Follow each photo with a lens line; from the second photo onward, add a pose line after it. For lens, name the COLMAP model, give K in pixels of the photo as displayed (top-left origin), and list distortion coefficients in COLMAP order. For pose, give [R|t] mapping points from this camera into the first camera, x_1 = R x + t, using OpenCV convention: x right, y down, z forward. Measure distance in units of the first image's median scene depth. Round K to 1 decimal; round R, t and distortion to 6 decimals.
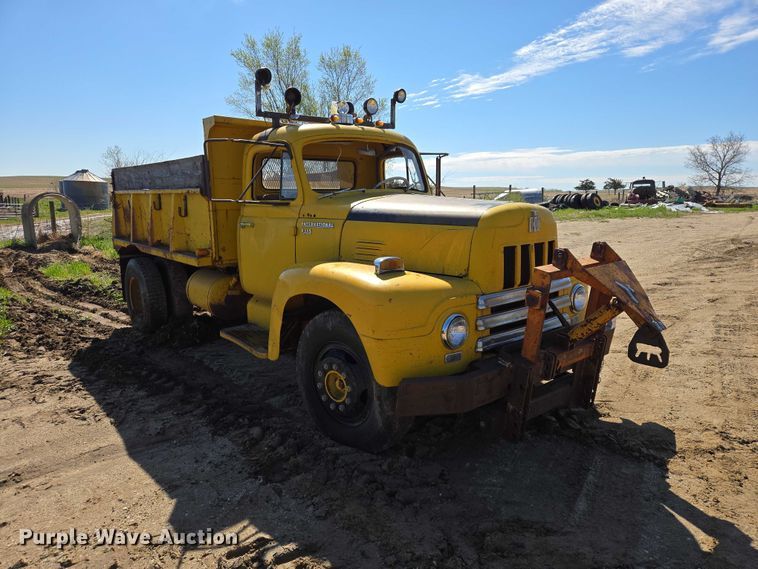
lens RADIAL K [[501.8, 0, 379.0], [0, 501.8, 284.5], [0, 0, 1]] dist [0.090839, -0.075861]
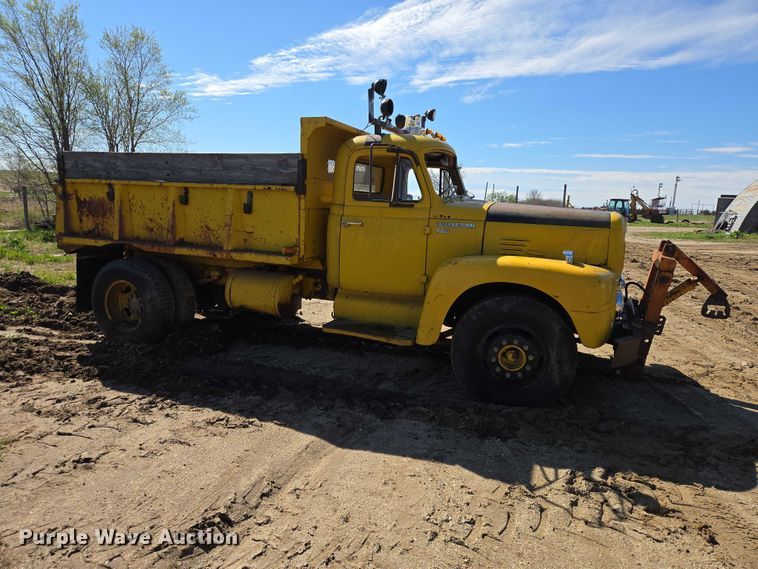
lens RADIAL K [[503.2, 0, 366.0], [0, 503.2, 280.5], [0, 0, 1]] dist [0.091798, -0.084168]
pose [[0.885001, -0.028470, 0.464718, -0.797067], [0.036482, 0.999300, -0.008256, 0.010839], [-0.464158, 0.024260, 0.885420, 0.065147]]
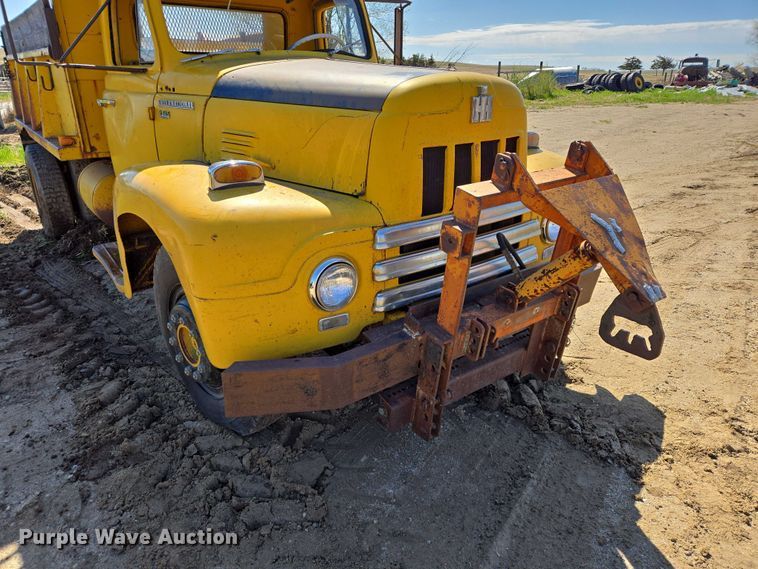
lens RADIAL K [[501.8, 0, 379.0], [0, 501.8, 284.5], [0, 0, 1]] dist [0.090839, -0.075861]
pose [[0.998857, 0.028278, -0.038548, 0.170328], [-0.019353, 0.976459, 0.214832, -0.033014], [0.043715, -0.213840, 0.975890, 0.277827]]
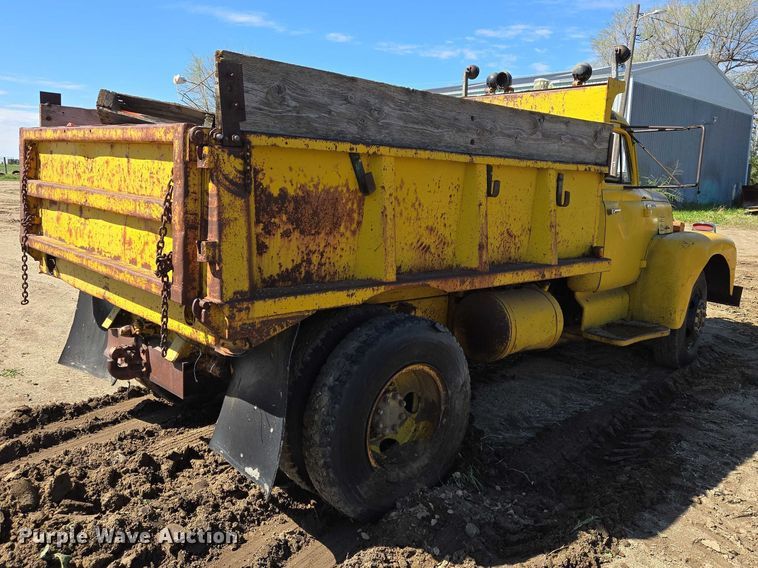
lens RADIAL K [[651.4, 0, 380.9], [0, 651.4, 253.8], [0, 0, 1]] dist [0.053054, -0.002138]
pose [[-0.070023, -0.110445, 0.991412, -1.502313], [0.131069, 0.984217, 0.118901, -0.255281], [-0.988897, 0.138270, -0.054442, 1.609840]]
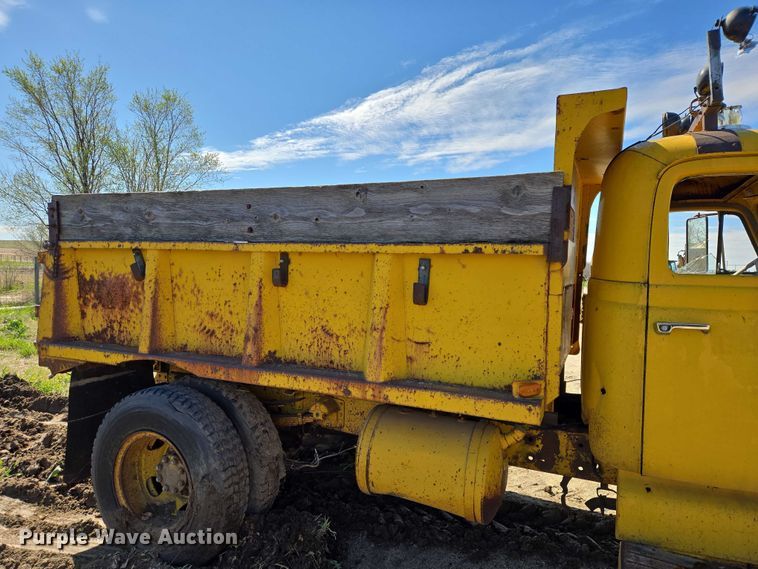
lens RADIAL K [[503.2, 0, 366.0], [0, 503.2, 280.5], [0, 0, 1]] dist [0.091798, -0.084168]
pose [[0.897691, 0.018209, 0.440248, -0.787333], [0.045416, 0.990000, -0.133554, -0.121895], [-0.438278, 0.139884, 0.887888, 0.777435]]
